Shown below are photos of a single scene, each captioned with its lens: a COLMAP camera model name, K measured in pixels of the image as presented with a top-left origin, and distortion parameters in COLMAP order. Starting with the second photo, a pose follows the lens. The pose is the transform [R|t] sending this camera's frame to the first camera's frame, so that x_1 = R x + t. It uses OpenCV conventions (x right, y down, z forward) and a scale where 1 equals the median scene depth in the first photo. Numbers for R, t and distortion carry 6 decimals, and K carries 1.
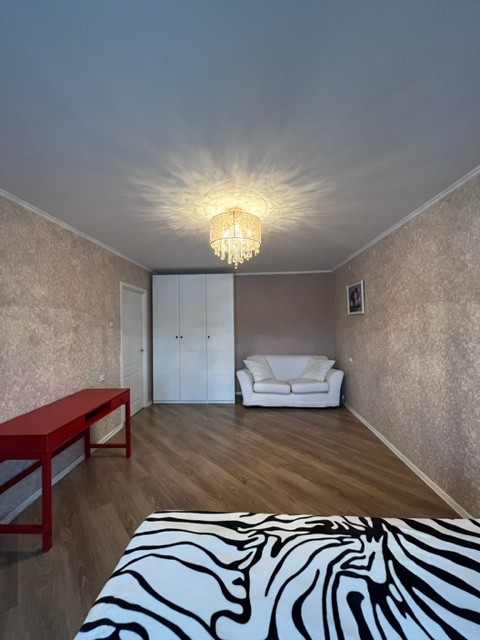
lens RADIAL K [[255.9, 0, 242.1], [0, 255.9, 318.0], [0, 0, 1]] dist [-0.000917, 0.000392]
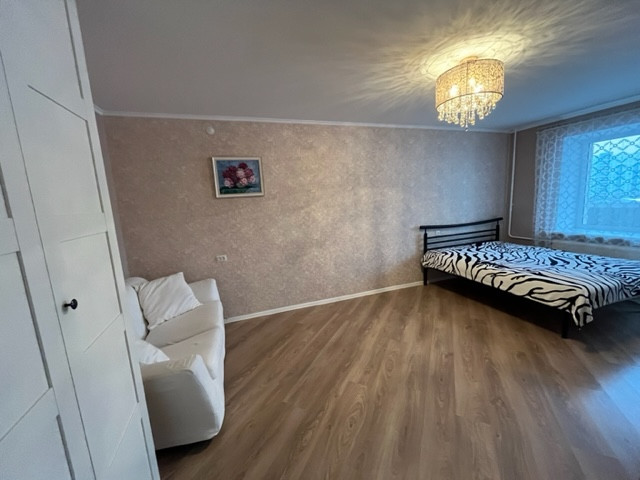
lens RADIAL K [[255.9, 0, 321.4], [0, 255.9, 236.5], [0, 0, 1]] dist [-0.000917, 0.000392]
pose [[-0.384165, -0.094873, 0.918377, -0.584692], [0.048623, 0.991247, 0.122740, 0.033082], [-0.921983, 0.091806, -0.376189, 1.569343]]
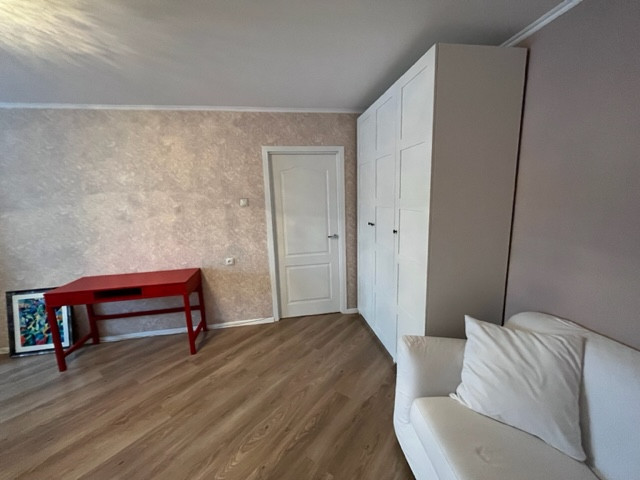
lens RADIAL K [[255.9, 0, 322.2], [0, 255.9, 237.9], [0, 0, 1]] dist [-0.000917, 0.000392]
pose [[0.201581, 0.162475, -0.965902, 0.480555], [0.049897, 0.983162, 0.175792, 0.003422], [0.978200, -0.083632, 0.190080, 1.362757]]
